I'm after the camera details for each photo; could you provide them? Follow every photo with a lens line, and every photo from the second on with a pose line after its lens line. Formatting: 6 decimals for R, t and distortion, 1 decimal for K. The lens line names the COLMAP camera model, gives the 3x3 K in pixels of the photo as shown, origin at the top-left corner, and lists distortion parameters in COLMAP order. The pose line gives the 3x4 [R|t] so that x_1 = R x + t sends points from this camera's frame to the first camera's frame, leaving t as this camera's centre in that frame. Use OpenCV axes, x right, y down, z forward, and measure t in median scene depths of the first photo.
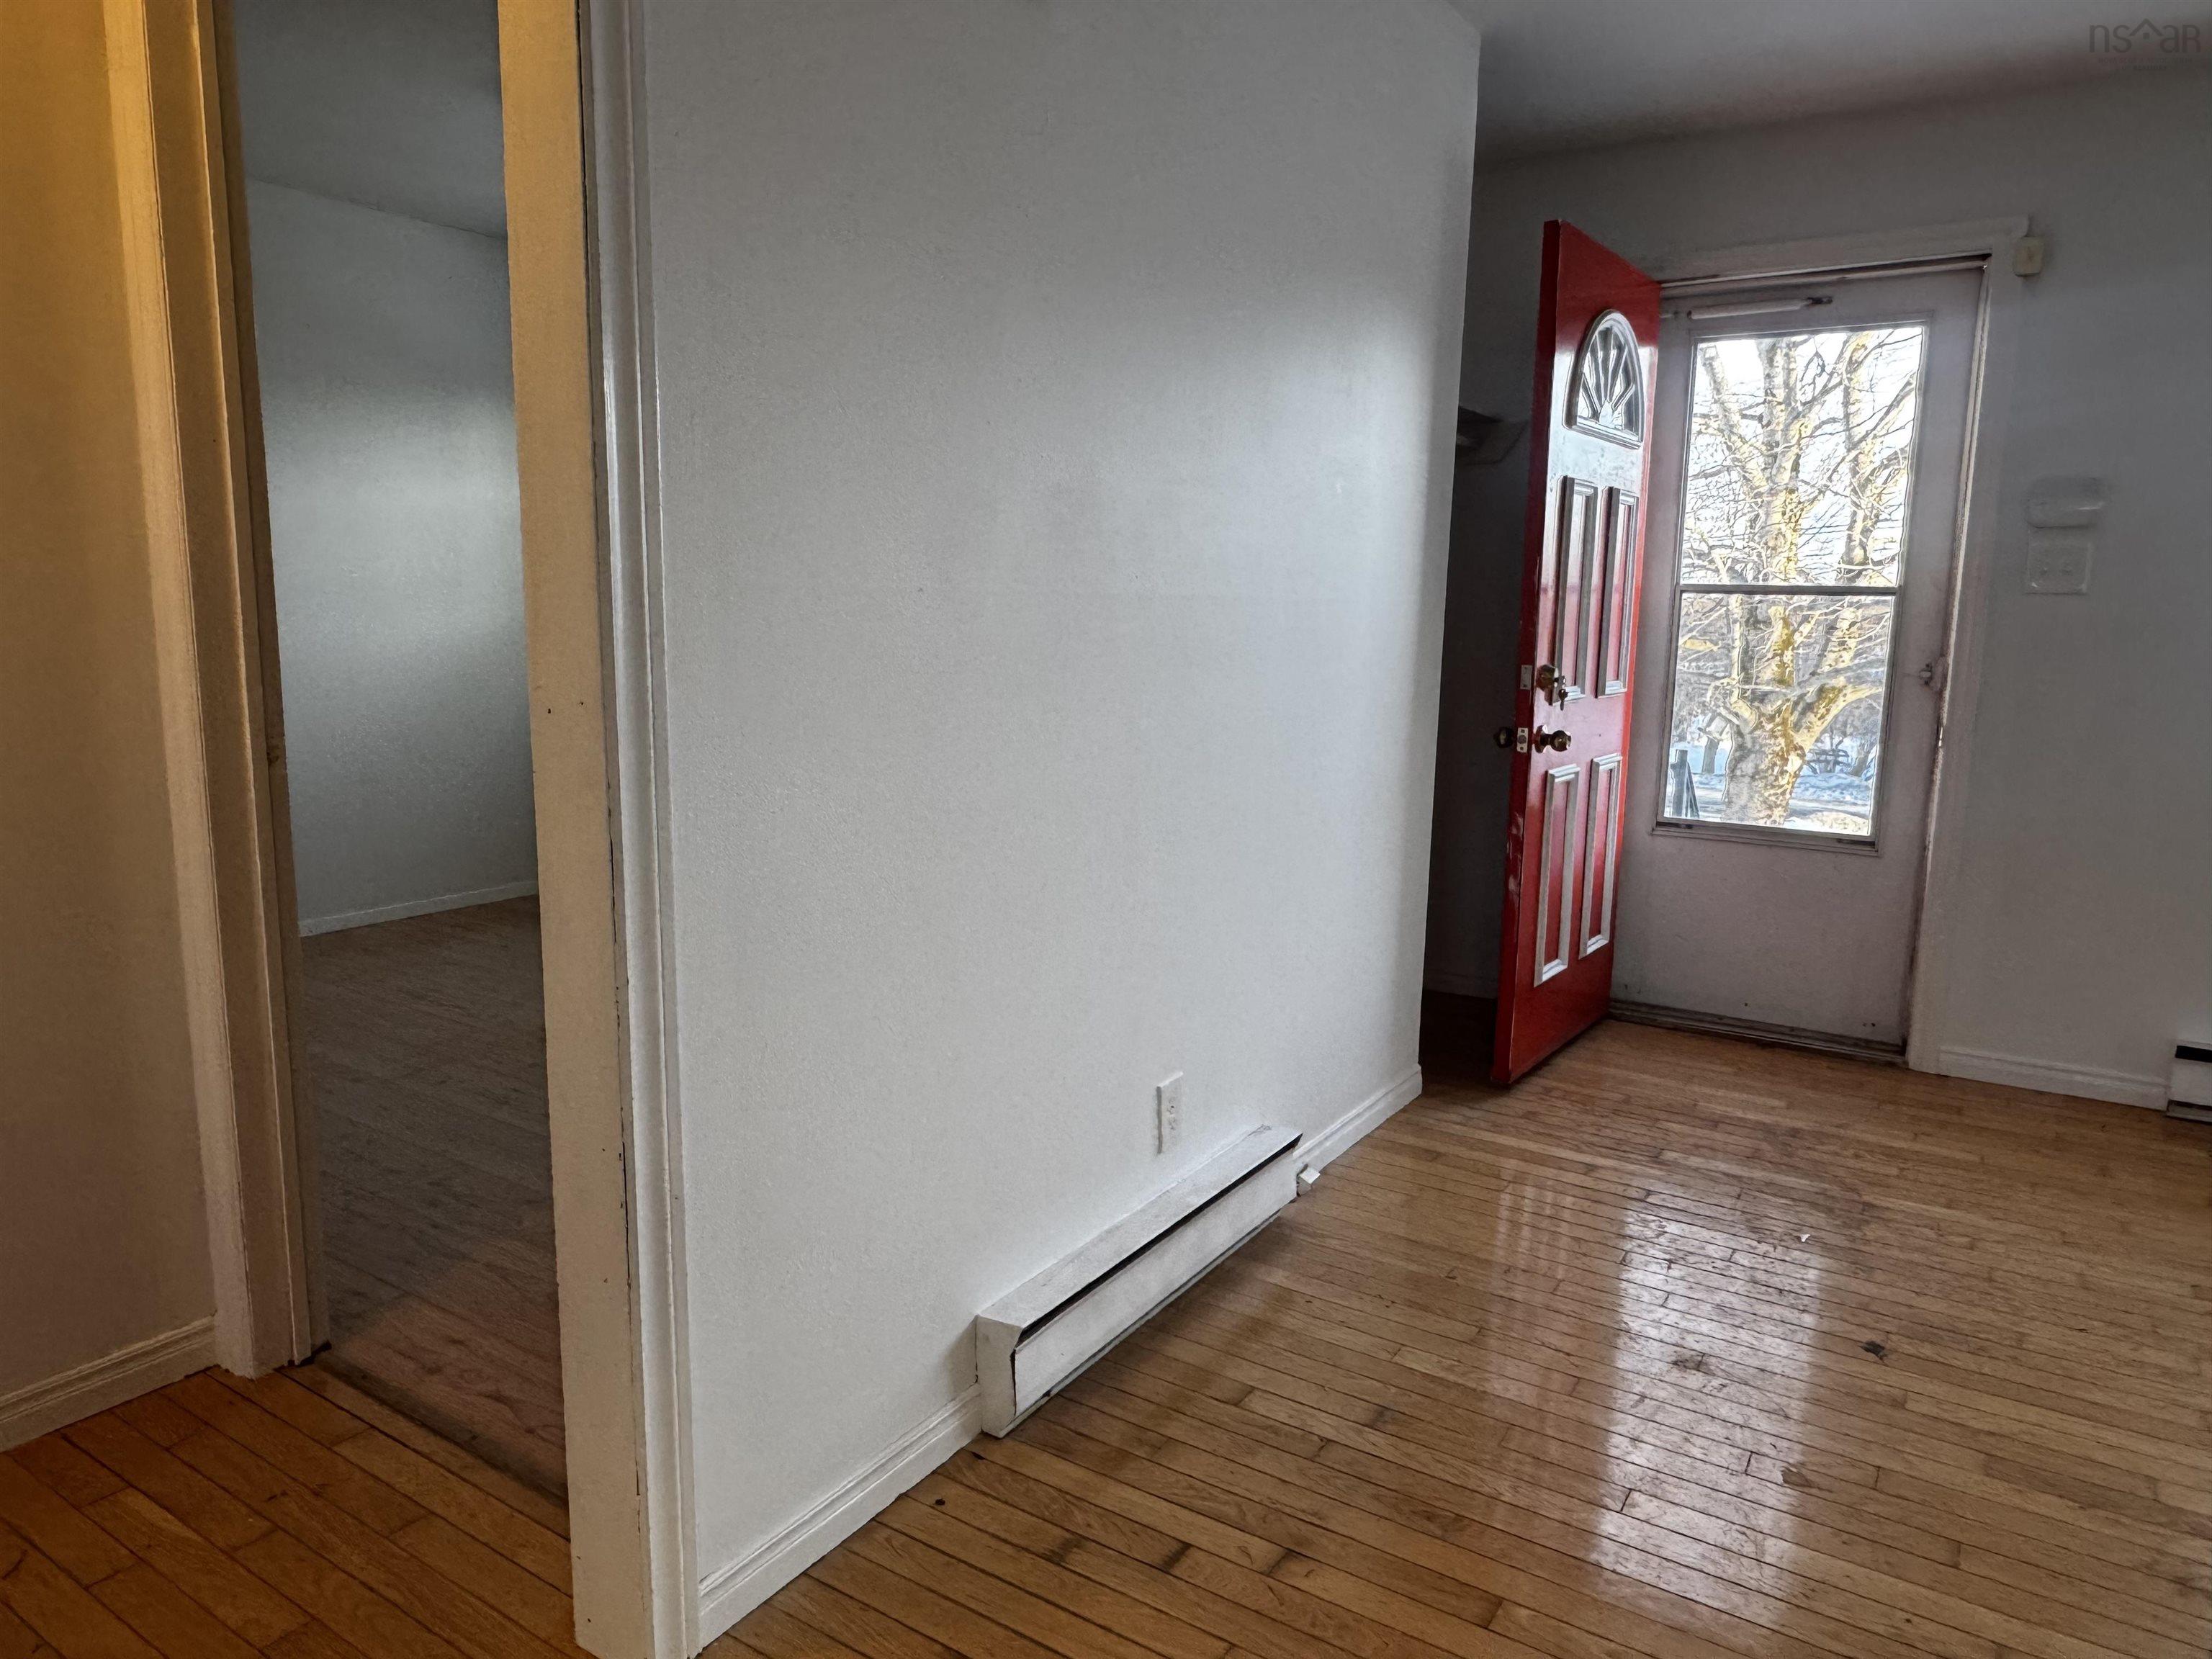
lens RADIAL K [[1418.3, 0, 1103.6], [0, 1418.3, 832.2], [0, 0, 1]] dist [-0.005214, -0.001786]
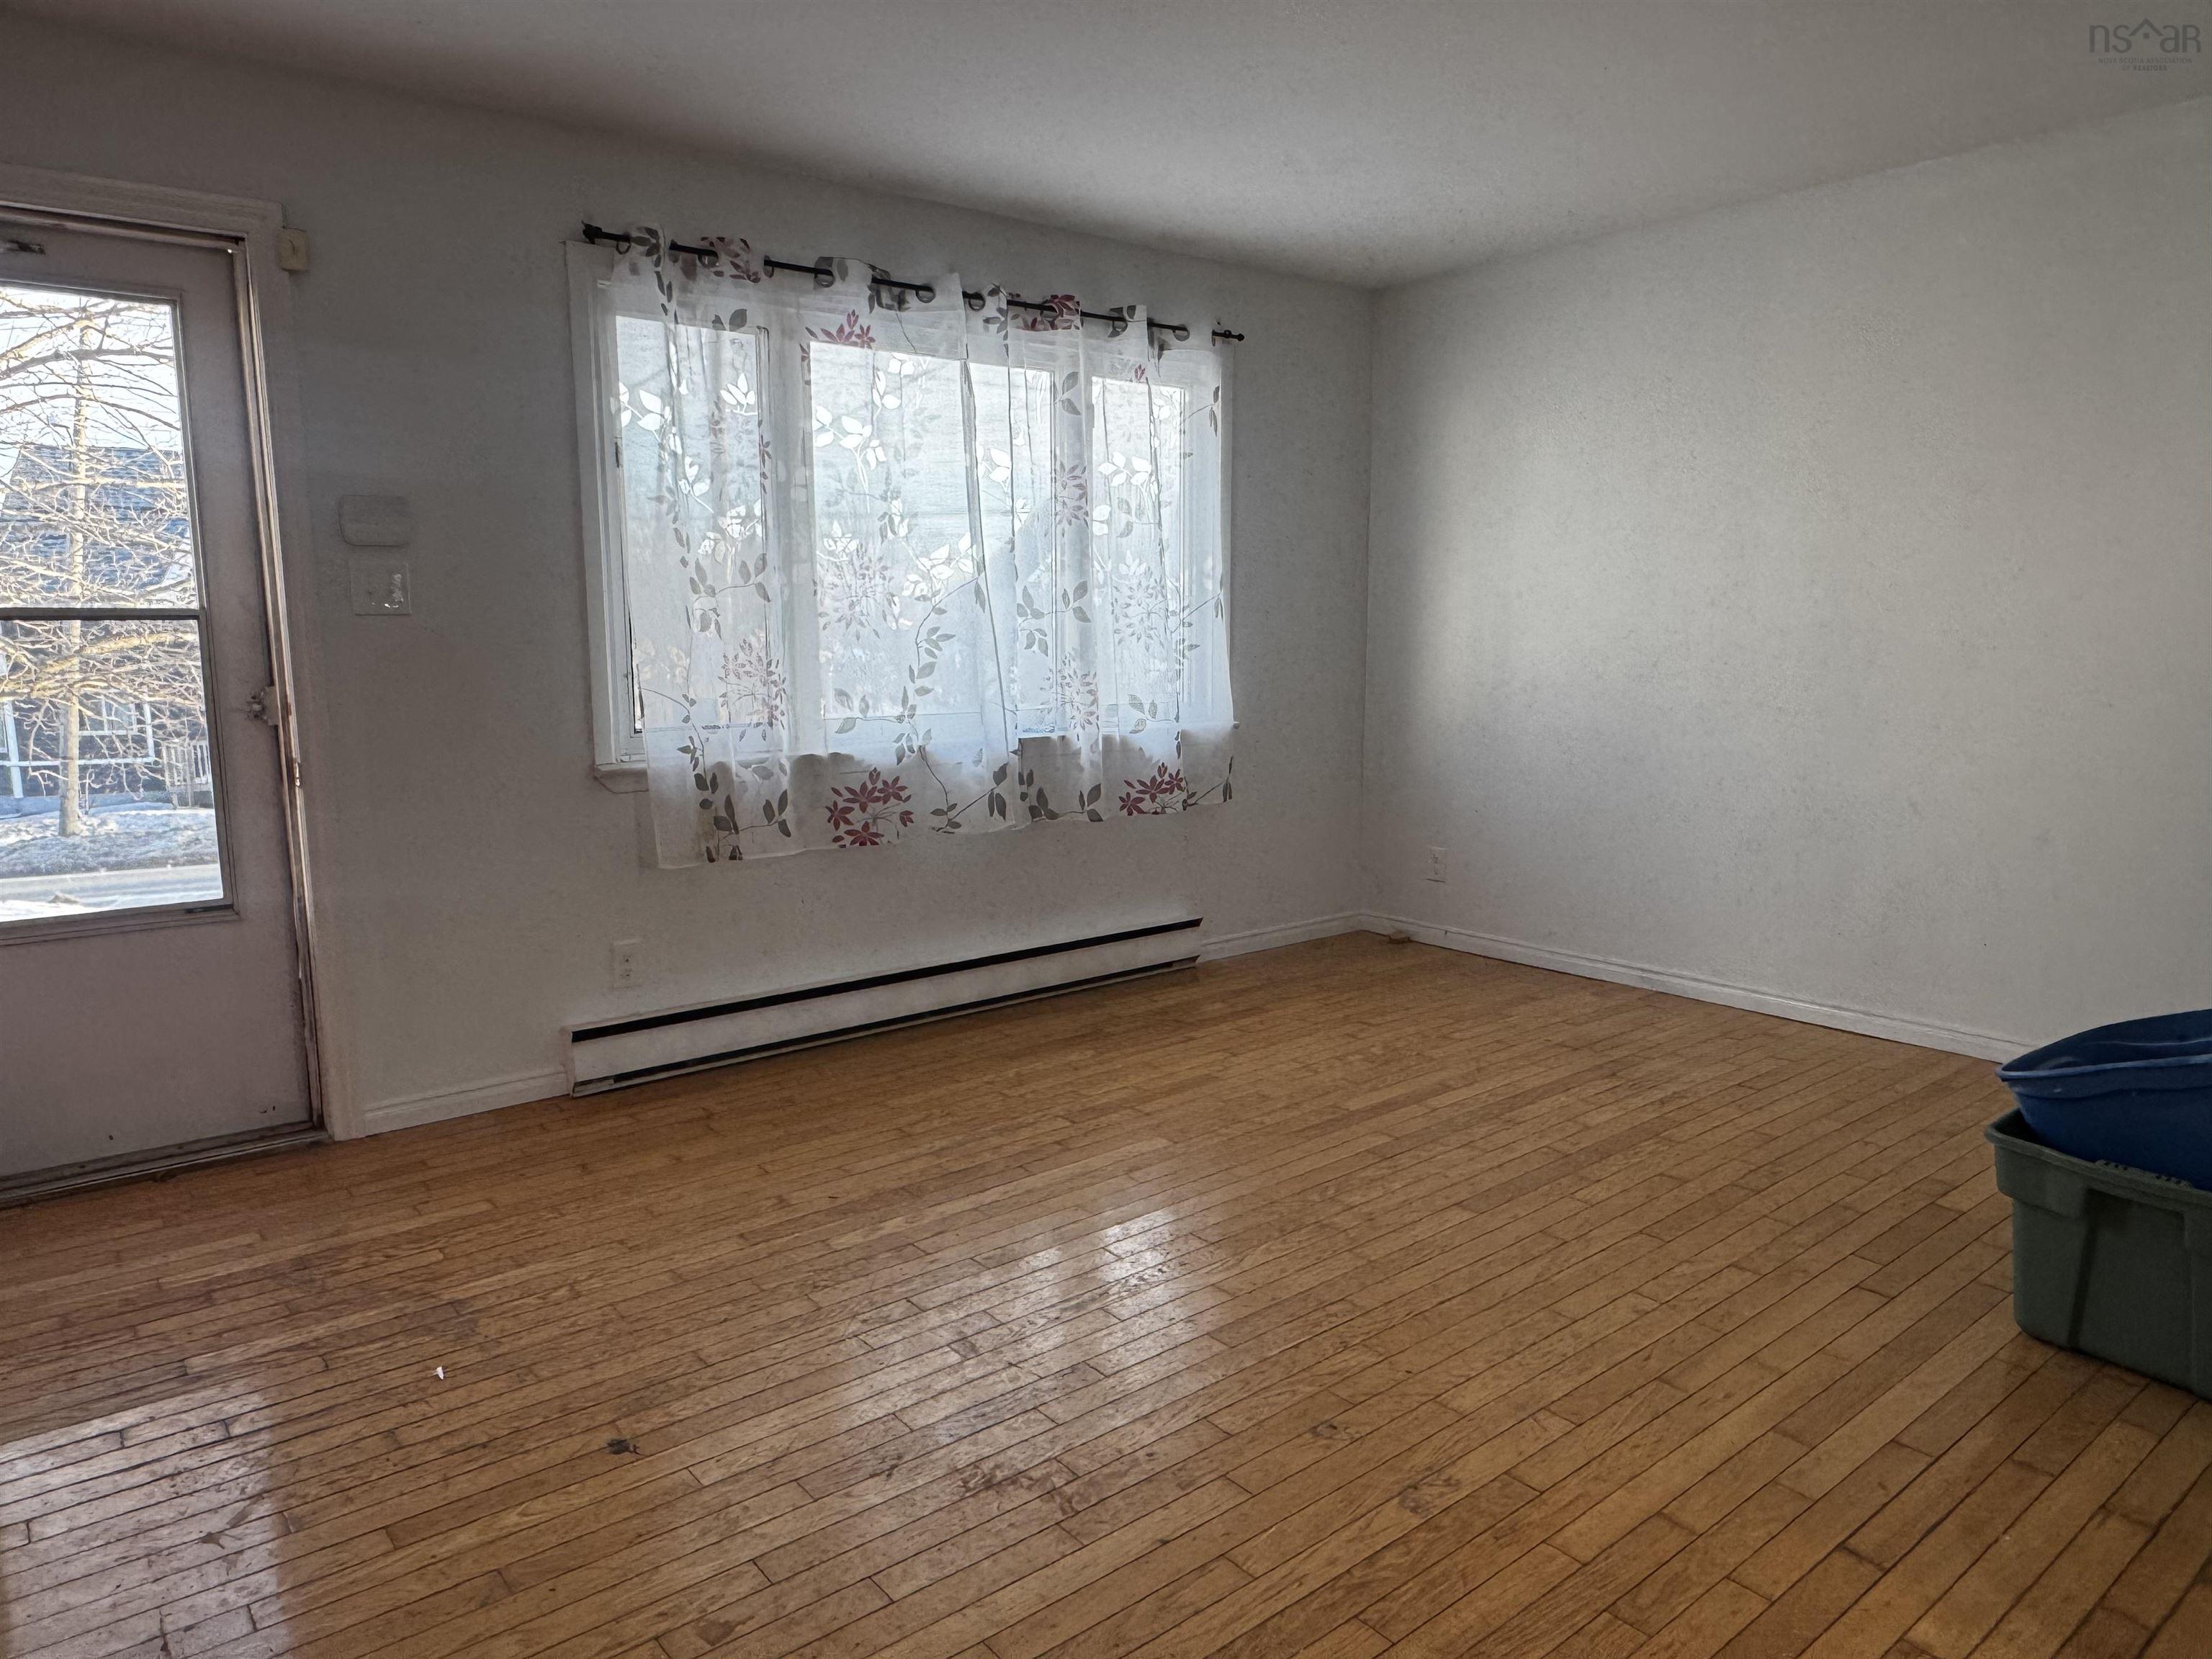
lens RADIAL K [[1418.3, 0, 1103.6], [0, 1418.3, 832.2], [0, 0, 1]] dist [-0.005214, -0.001786]
pose [[0.315053, -0.152872, 0.936681, -0.098910], [0.163292, 0.980956, 0.105175, -0.044696], [-0.934921, 0.119817, 0.334016, 0.235803]]
